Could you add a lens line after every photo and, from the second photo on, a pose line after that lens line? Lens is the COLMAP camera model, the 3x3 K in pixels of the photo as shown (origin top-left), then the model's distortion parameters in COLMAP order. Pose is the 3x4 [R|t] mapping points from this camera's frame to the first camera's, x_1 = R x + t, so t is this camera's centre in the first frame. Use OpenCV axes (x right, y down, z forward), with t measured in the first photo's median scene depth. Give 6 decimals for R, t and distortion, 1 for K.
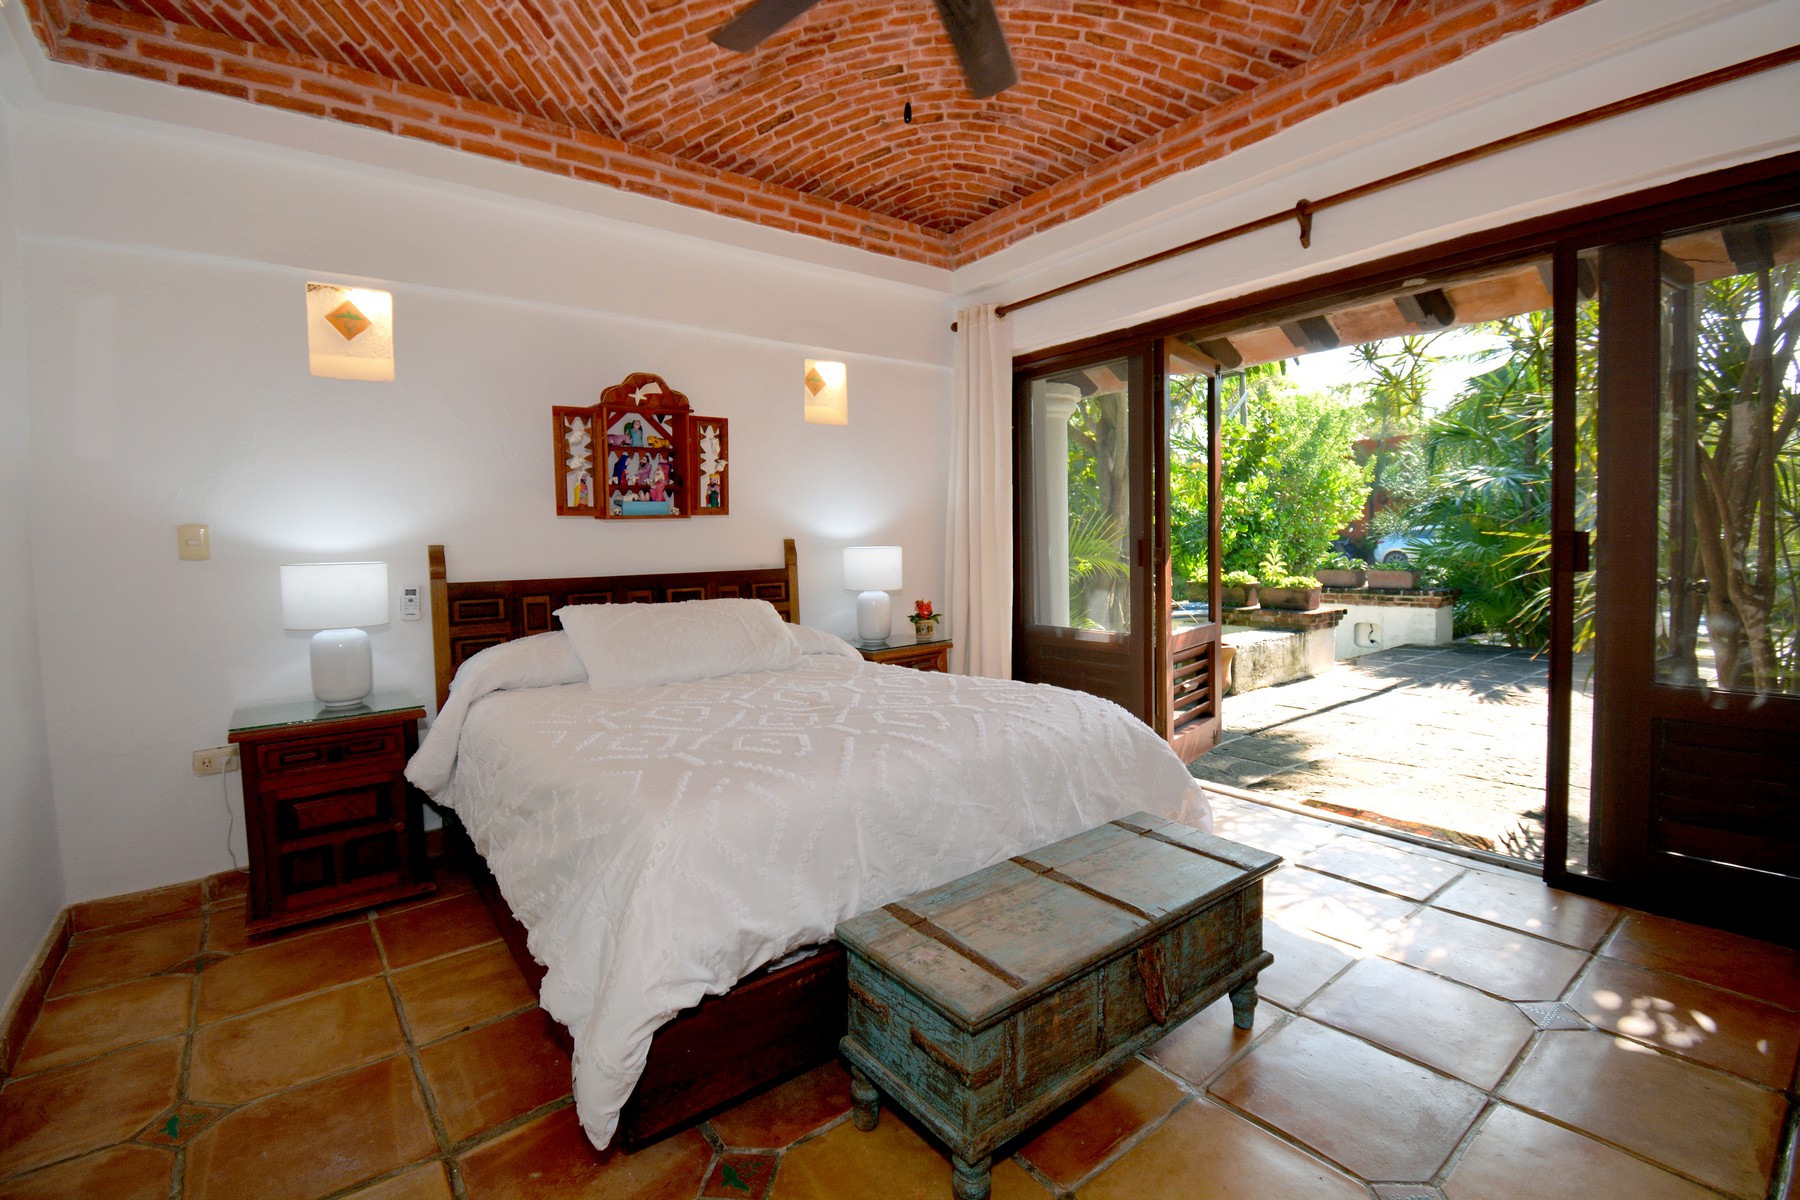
lens RADIAL K [[815.3, 0, 900.6], [0, 815.3, 577.0], [0, 0, 1]] dist [0.025036, -0.029357]
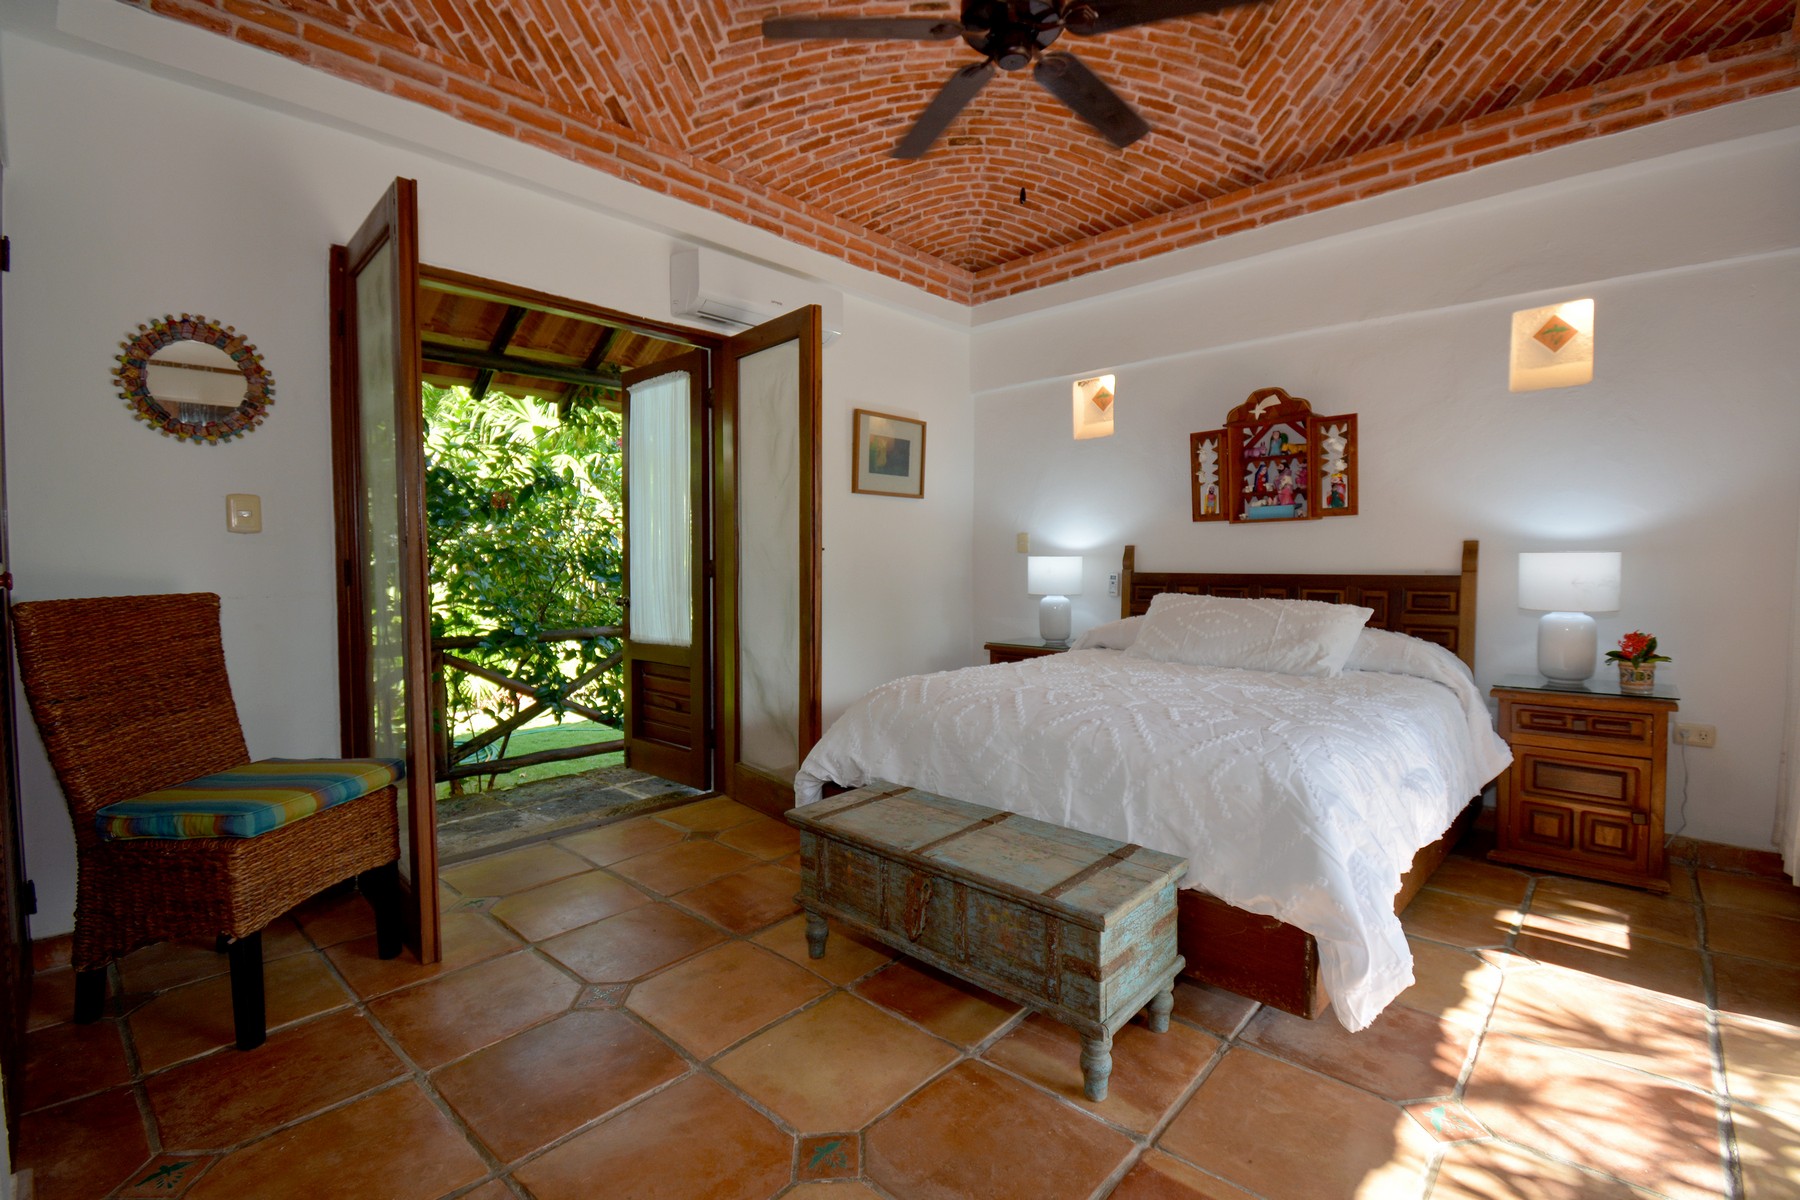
lens RADIAL K [[794.2, 0, 916.0], [0, 794.2, 588.1], [0, 0, 1]] dist [0.024943, -0.026645]
pose [[0.167487, 0.052382, -0.984482, 0.682431], [-0.051772, 0.997677, 0.044276, -0.006711], [0.984514, 0.043553, 0.169809, 0.381048]]
